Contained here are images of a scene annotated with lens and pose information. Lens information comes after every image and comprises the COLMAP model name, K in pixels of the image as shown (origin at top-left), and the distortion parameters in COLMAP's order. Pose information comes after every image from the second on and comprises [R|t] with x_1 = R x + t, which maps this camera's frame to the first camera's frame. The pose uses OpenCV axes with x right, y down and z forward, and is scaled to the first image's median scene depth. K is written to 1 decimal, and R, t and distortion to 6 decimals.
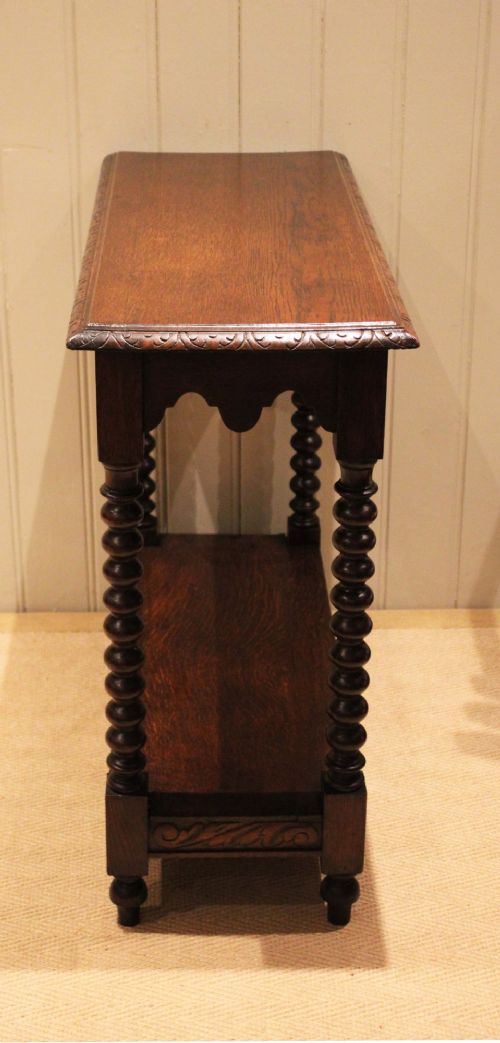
lens RADIAL K [[1671.8, 0, 250.0], [0, 1671.8, 521.5], [0, 0, 1]] dist [-0.055044, -0.022627]
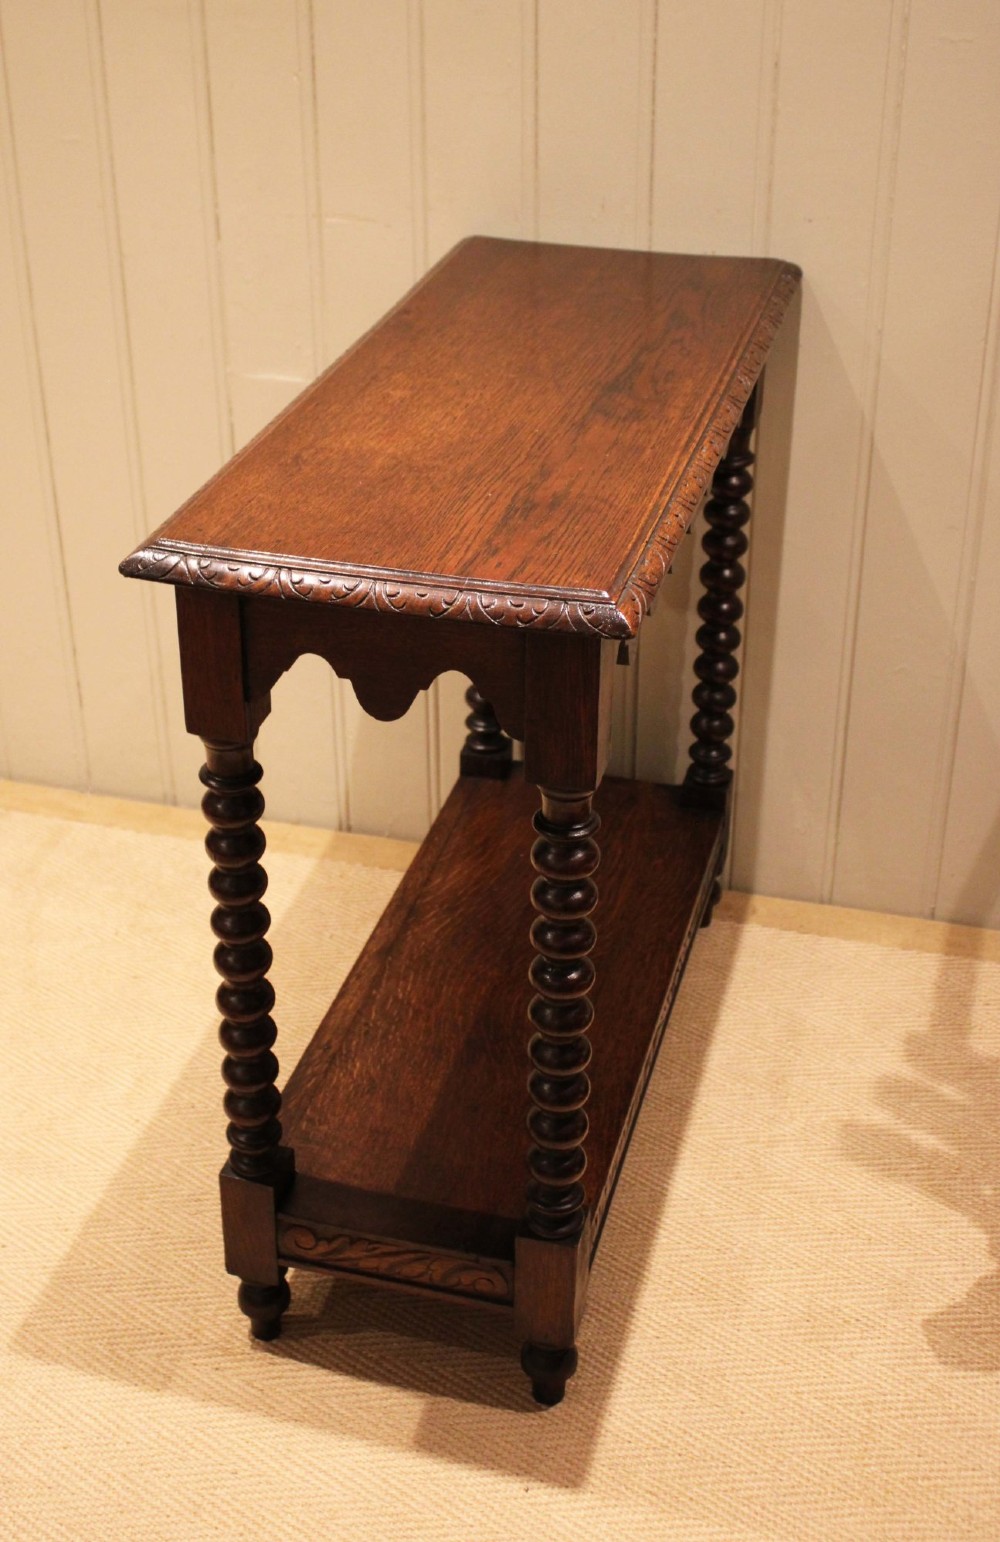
lens RADIAL K [[1951.1, 0, 499.9], [0, 1951.1, 740.3], [0, 0, 1]] dist [-0.084359, 0.041314]
pose [[0.954625, 0.144593, -0.260355, 0.209255], [-0.122513, 0.987495, 0.099213, -0.111590], [0.271445, -0.062815, 0.960402, 0.238581]]
